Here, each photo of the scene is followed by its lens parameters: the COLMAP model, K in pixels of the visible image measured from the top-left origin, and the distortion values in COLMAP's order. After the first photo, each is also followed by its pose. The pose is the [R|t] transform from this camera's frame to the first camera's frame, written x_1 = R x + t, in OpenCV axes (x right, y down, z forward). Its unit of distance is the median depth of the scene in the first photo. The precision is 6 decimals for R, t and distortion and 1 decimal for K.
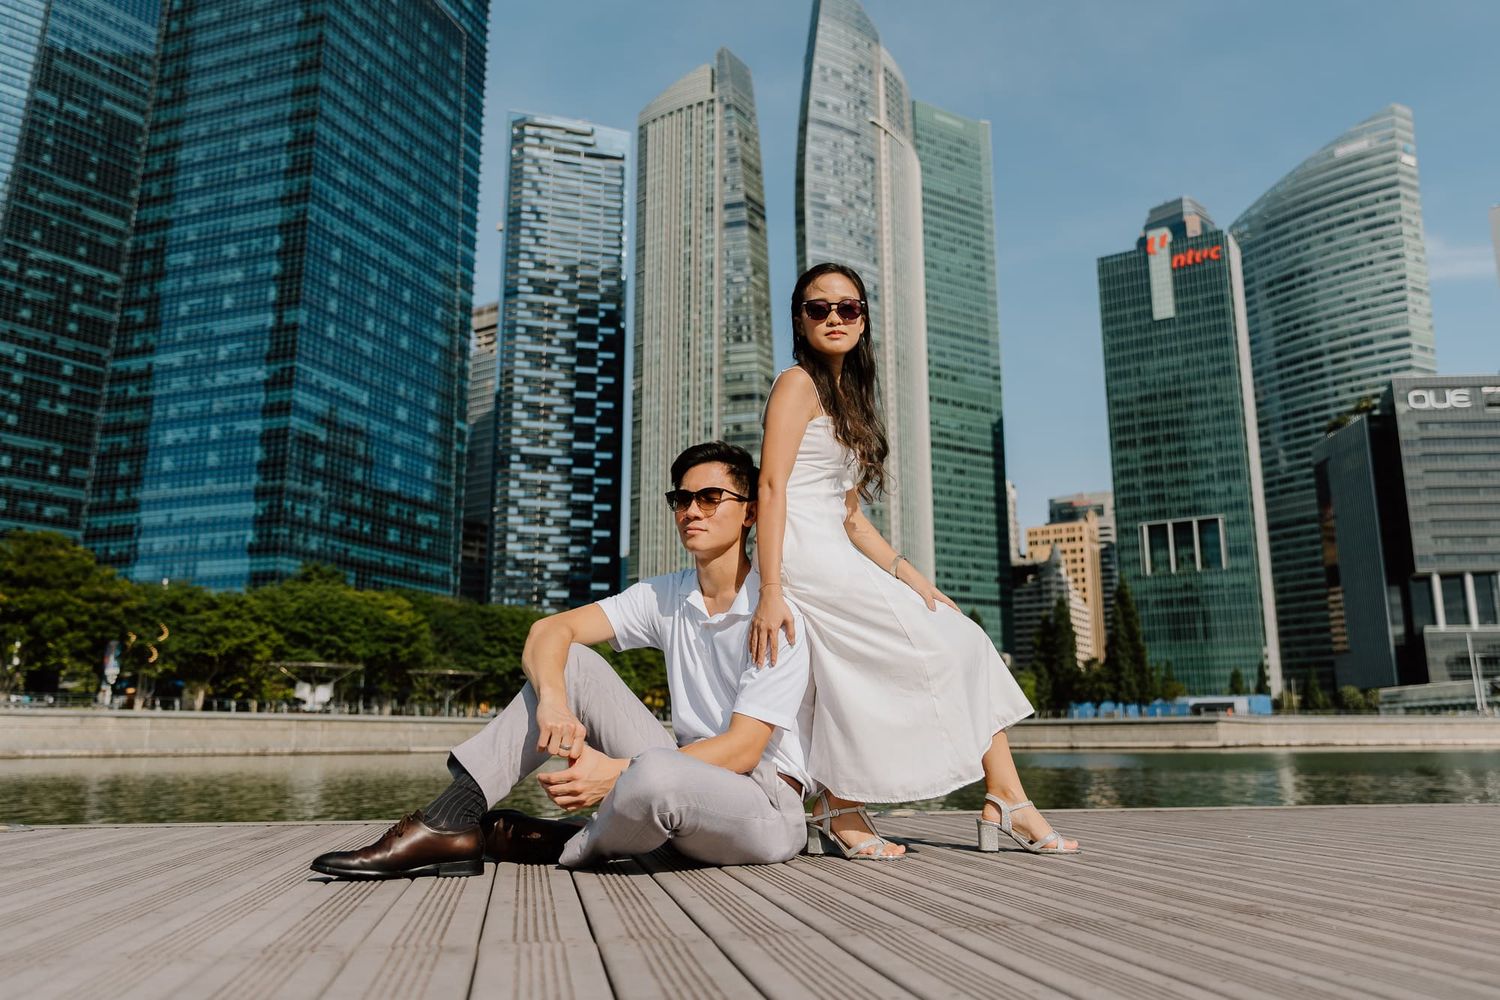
lens RADIAL K [[1153.6, 0, 758.2], [0, 1153.6, 504.2], [0, 0, 1]] dist [0.004541, -0.011962]
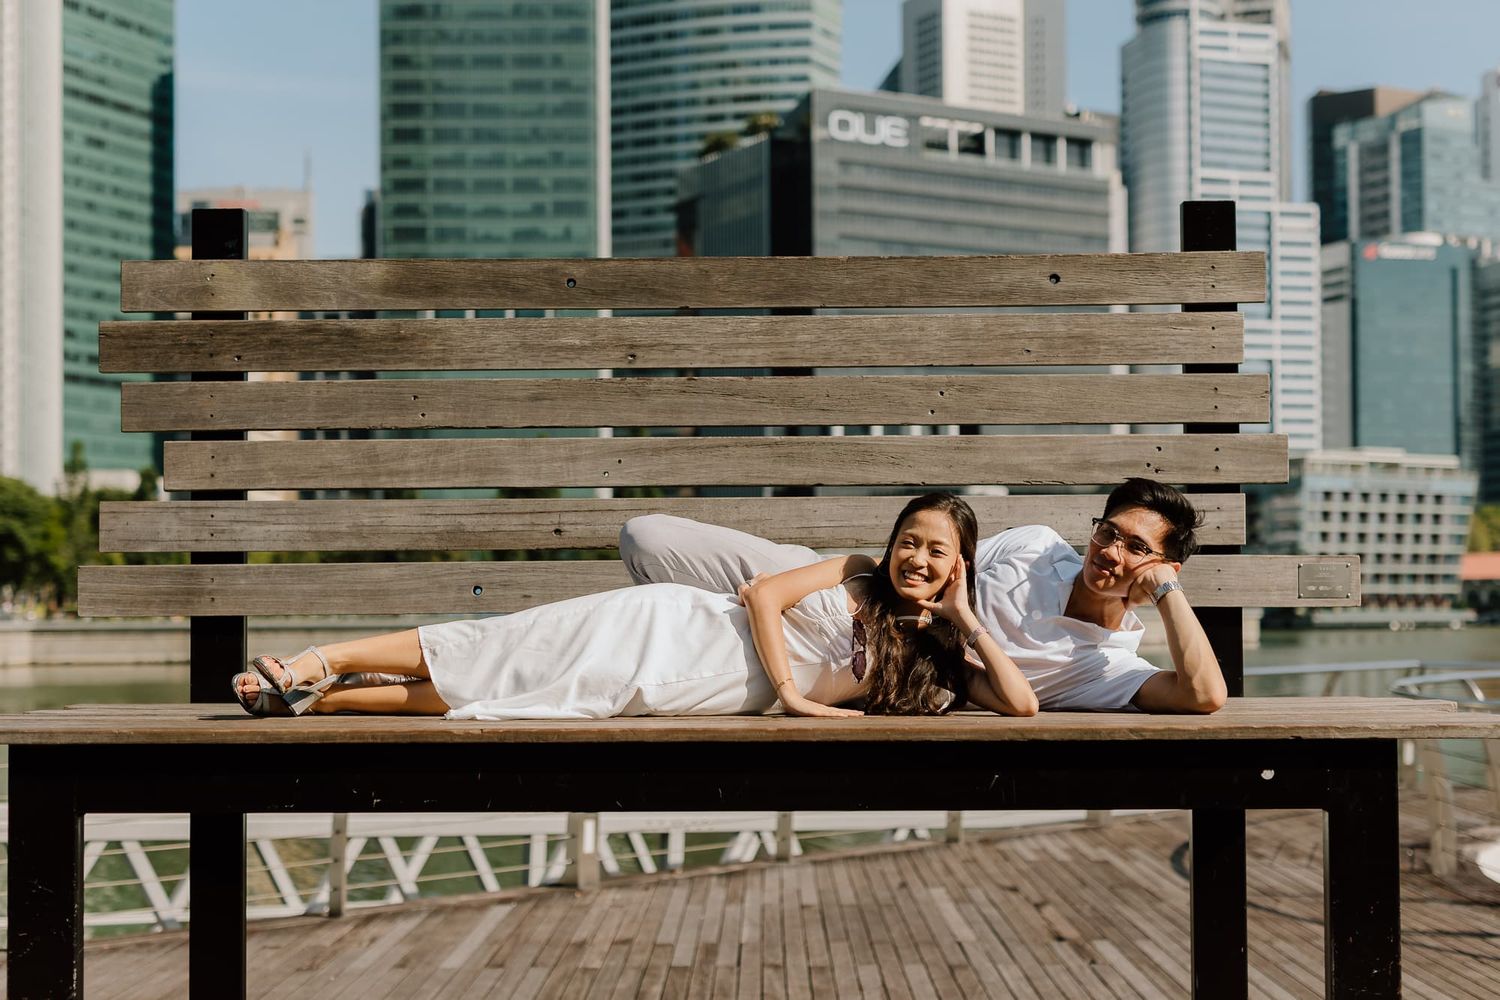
lens RADIAL K [[2121.3, 0, 760.3], [0, 2121.3, 587.2], [0, 0, 1]] dist [-0.009296, 0.000000]
pose [[0.847073, 0.007597, 0.531422, -0.101991], [-0.107293, 0.981755, 0.156987, -0.014812], [-0.520534, -0.189997, 0.832434, -0.036339]]
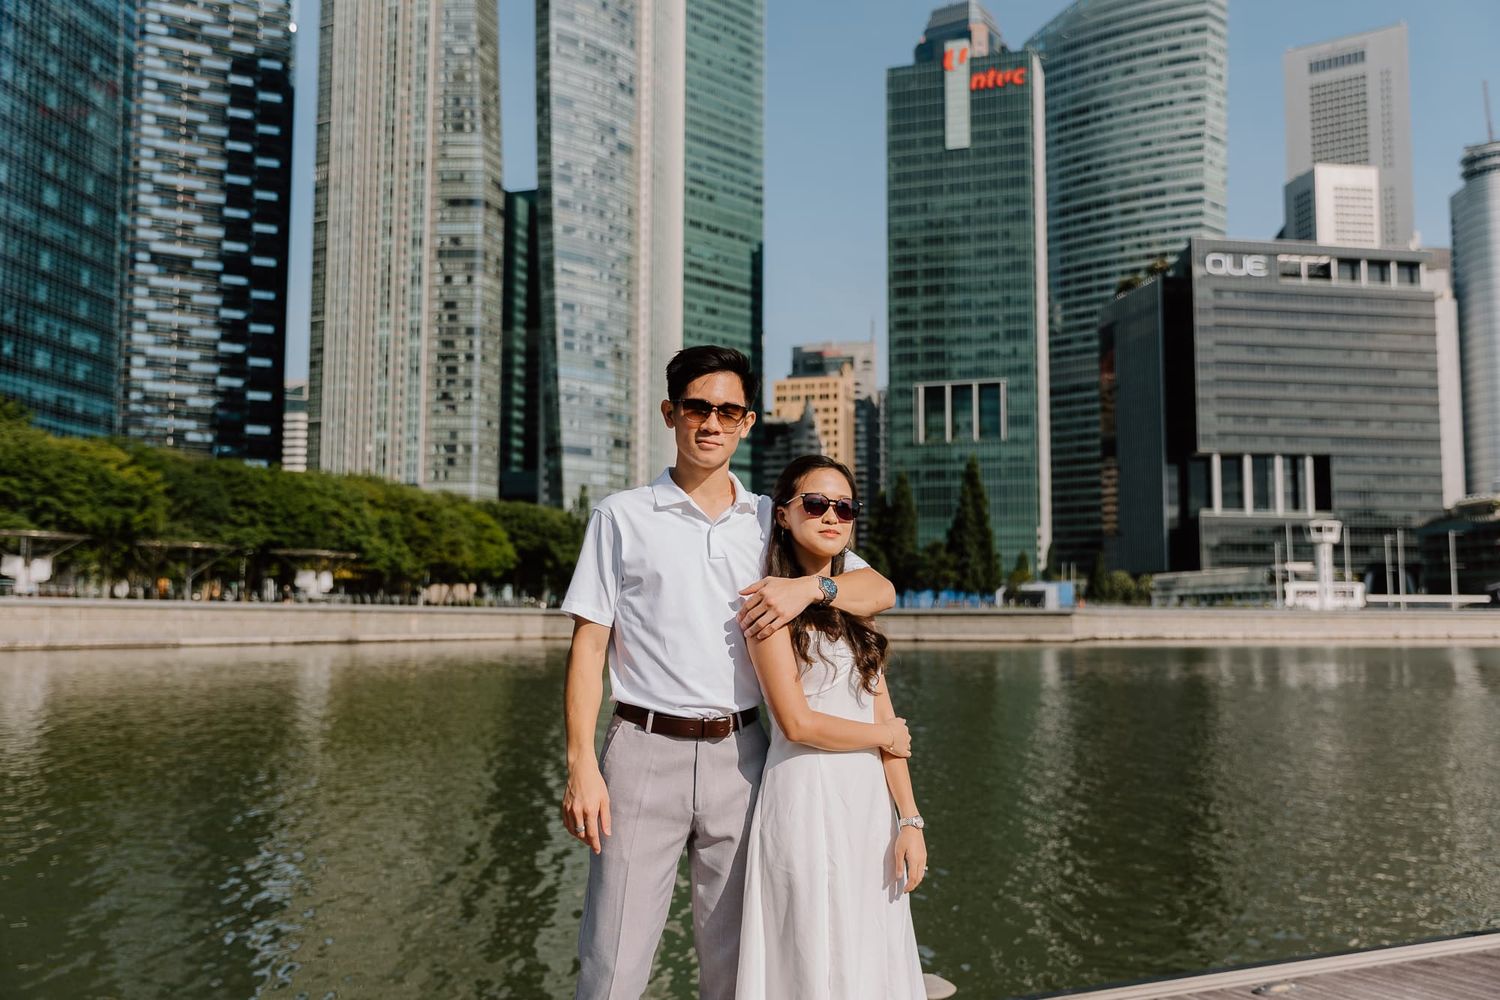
lens RADIAL K [[1392.9, 0, 759.8], [0, 1392.9, 504.1], [0, 0, 1]] dist [0.013543, 0.000000]
pose [[0.969988, 0.027829, 0.241555, -0.037893], [-0.056065, 0.992258, 0.110817, -0.003547], [-0.236601, -0.121034, 0.964039, -0.006327]]
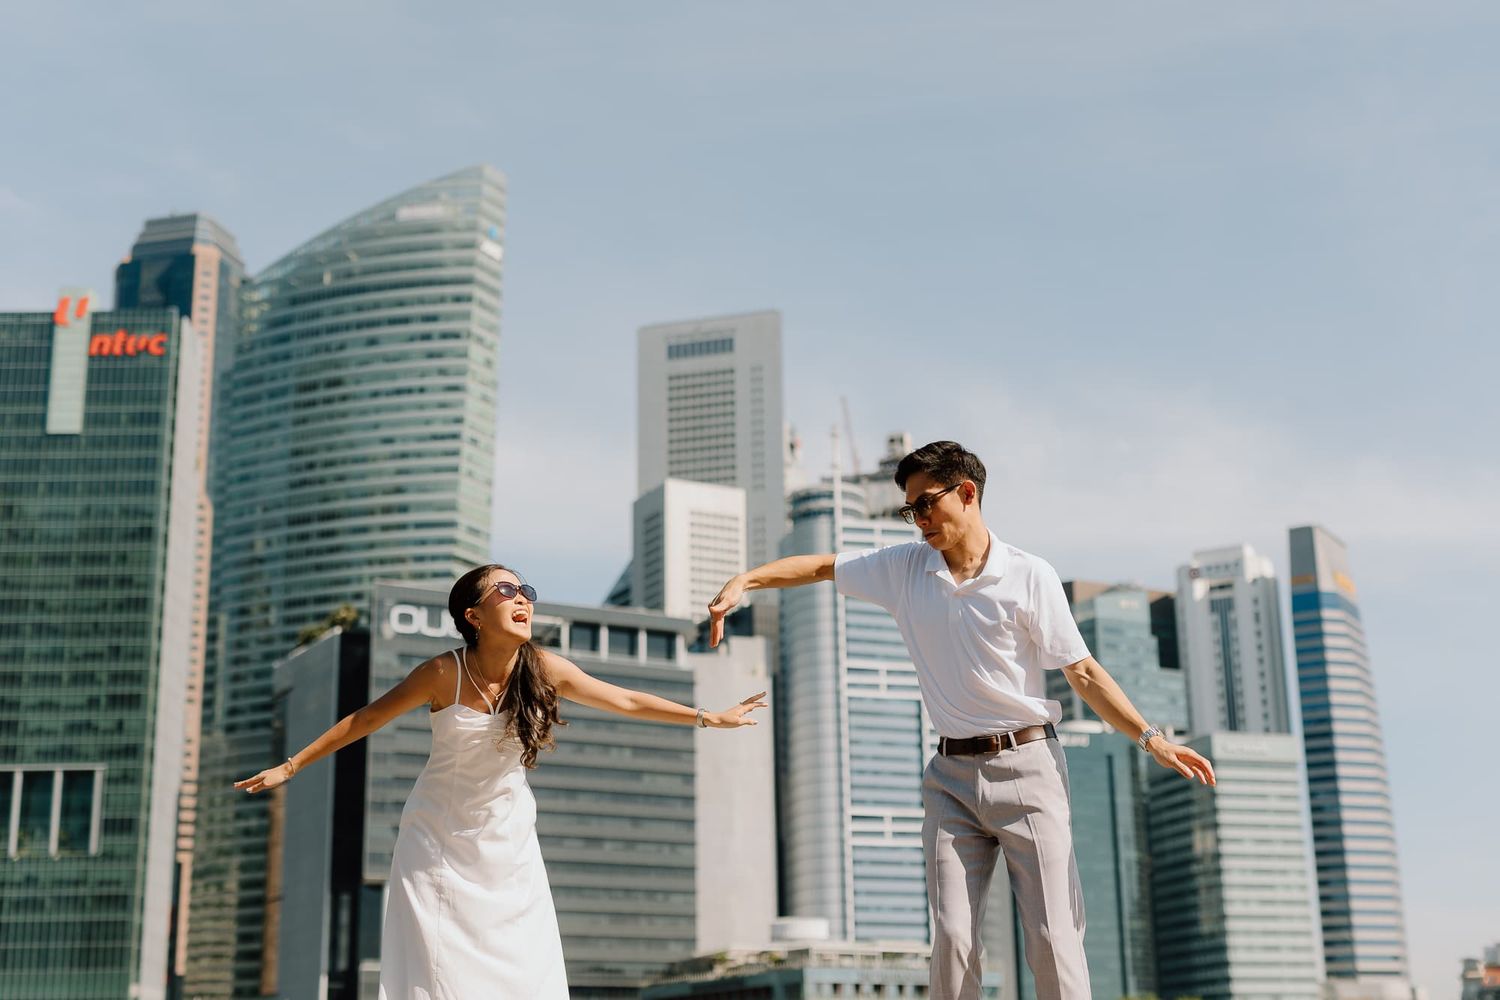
lens RADIAL K [[2126.3, 0, 743.5], [0, 2126.3, 485.3], [0, 0, 1]] dist [-0.014902, 0.000000]
pose [[0.831386, 0.151441, 0.534661, 0.053880], [-0.102146, 0.987402, -0.120844, -0.034284], [-0.546226, 0.045855, 0.836382, -0.137189]]
